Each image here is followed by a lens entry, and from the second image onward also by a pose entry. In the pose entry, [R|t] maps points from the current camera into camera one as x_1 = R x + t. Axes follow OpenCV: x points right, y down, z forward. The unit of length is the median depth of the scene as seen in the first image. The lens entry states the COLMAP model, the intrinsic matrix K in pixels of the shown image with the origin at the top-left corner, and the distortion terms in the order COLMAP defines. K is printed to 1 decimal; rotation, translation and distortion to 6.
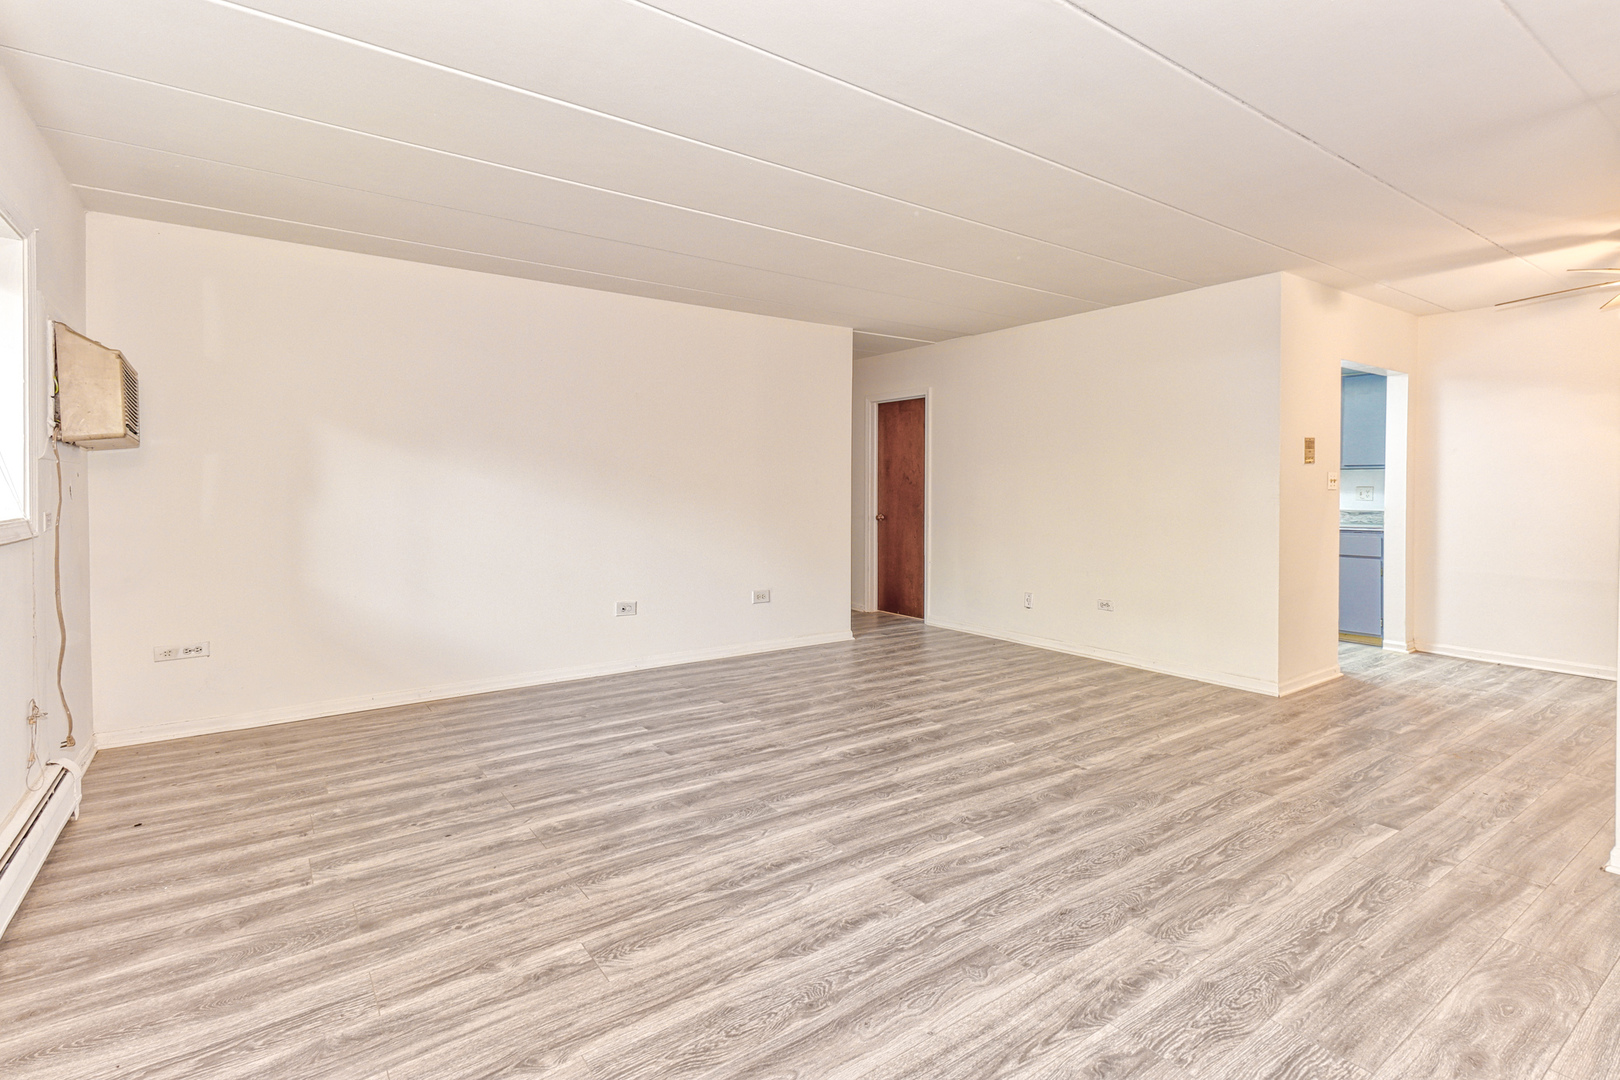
lens RADIAL K [[774.1, 0, 808.5], [0, 774.1, 491.2], [0, 0, 1]] dist [0.016912, -0.000410]
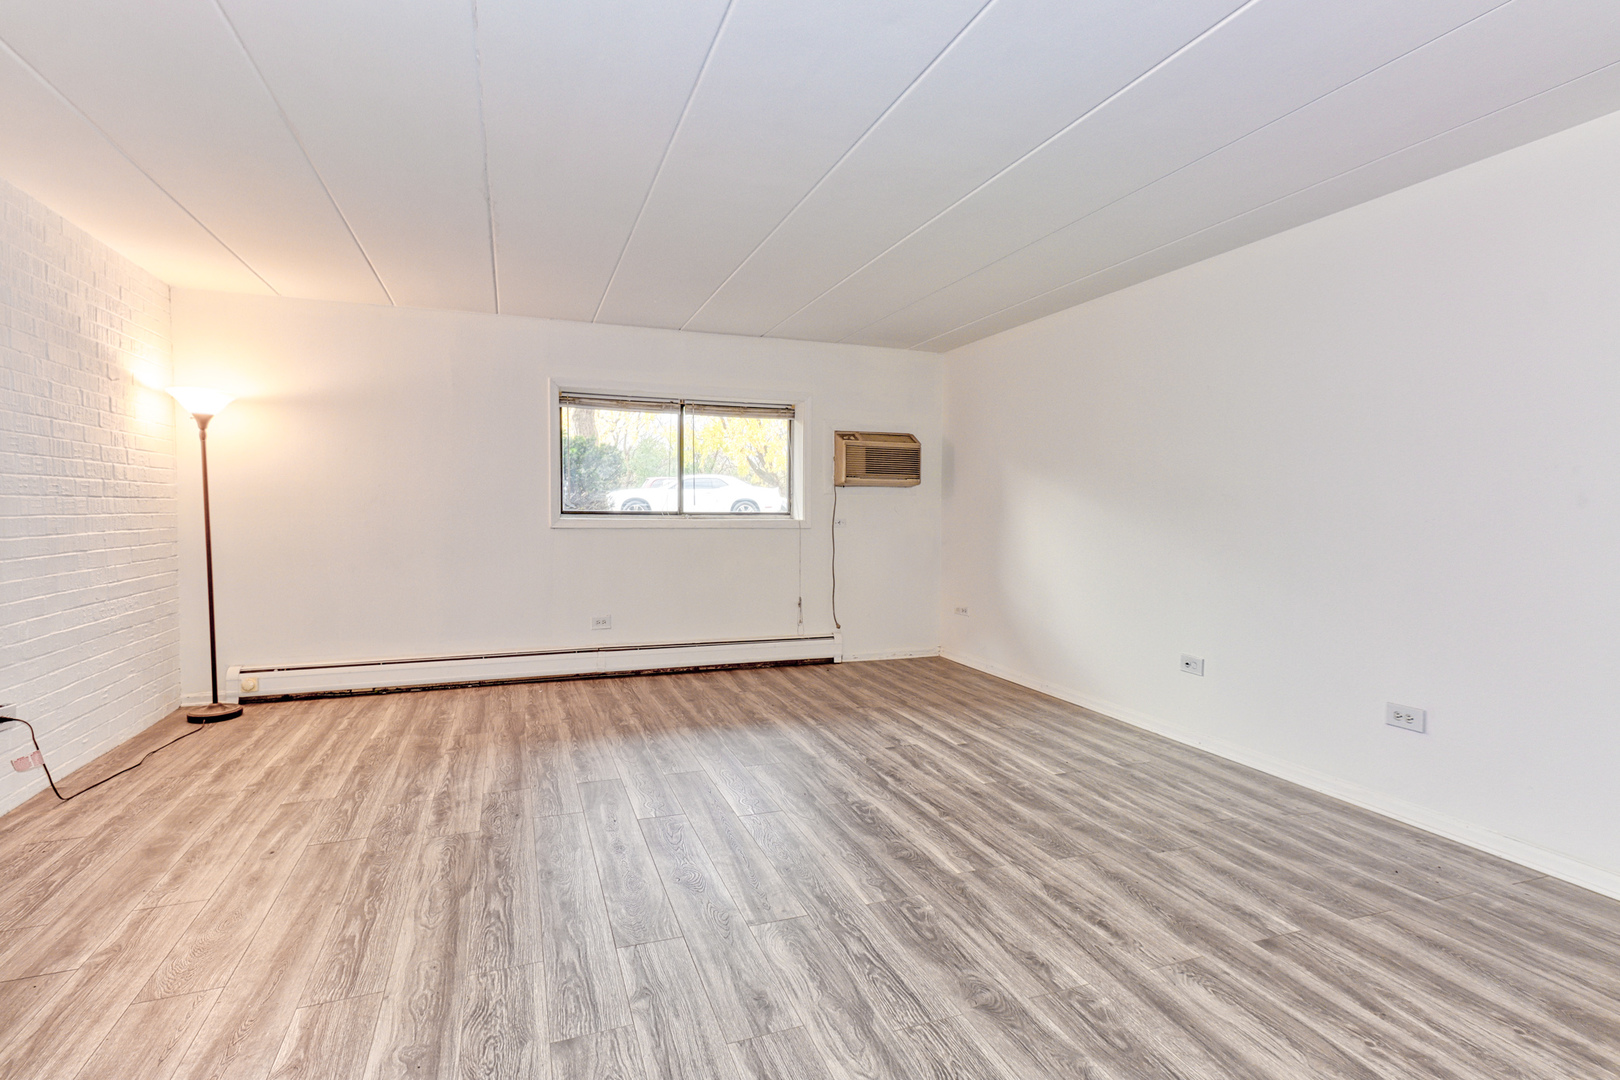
lens RADIAL K [[774.1, 0, 808.5], [0, 774.1, 491.2], [0, 0, 1]] dist [0.016912, -0.000410]
pose [[-0.256515, -0.021248, -0.966307, 1.437226], [-0.016774, 0.999706, -0.017529, -0.042080], [0.966395, 0.011712, -0.256796, 1.695336]]
